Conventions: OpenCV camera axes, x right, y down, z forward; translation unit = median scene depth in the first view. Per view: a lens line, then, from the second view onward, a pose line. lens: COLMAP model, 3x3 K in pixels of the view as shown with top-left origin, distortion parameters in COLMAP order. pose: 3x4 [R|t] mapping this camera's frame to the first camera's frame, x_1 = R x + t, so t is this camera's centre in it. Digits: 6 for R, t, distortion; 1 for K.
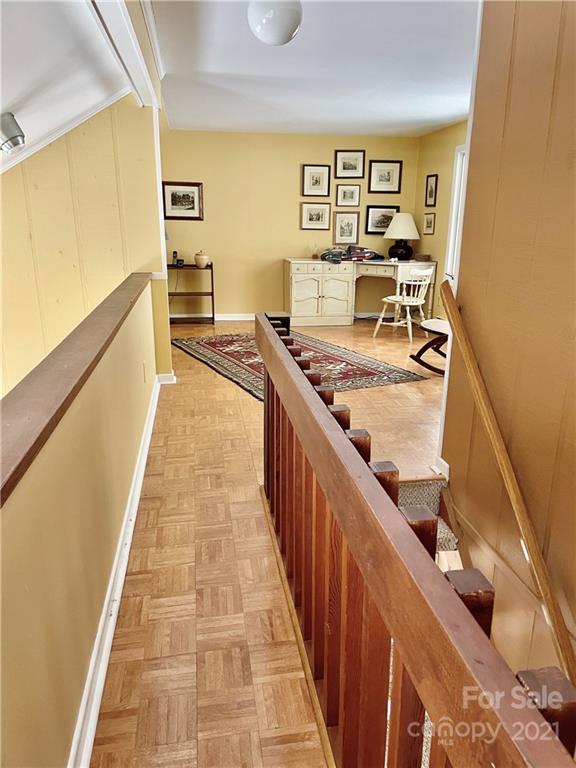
lens RADIAL K [[575.8, 0, 291.0], [0, 575.8, 384.0], [0, 0, 1]] dist [0.093770, -0.118329]
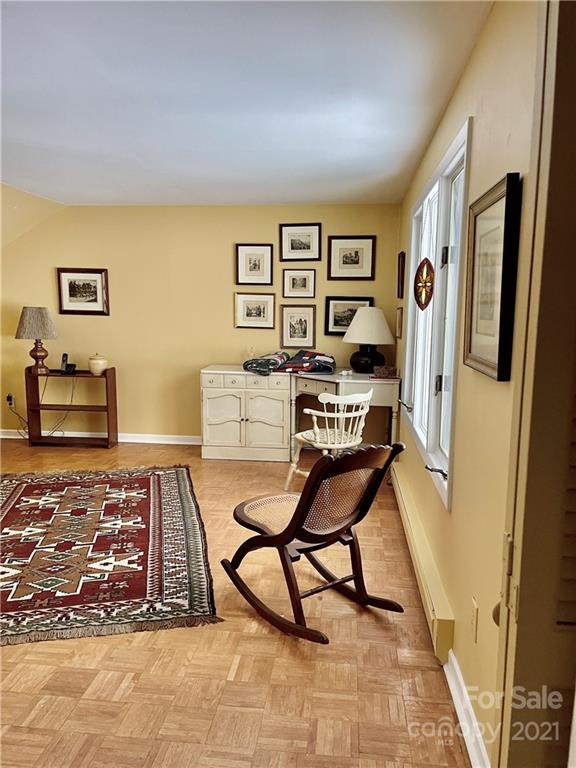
lens RADIAL K [[575.8, 0, 274.1], [0, 575.8, 400.1], [0, 0, 1]] dist [0.093770, -0.118329]
pose [[0.963997, 0.043433, -0.262343, 0.268563], [-0.074737, 0.991057, -0.110549, -0.098004], [0.255195, 0.126175, 0.958622, 0.319360]]
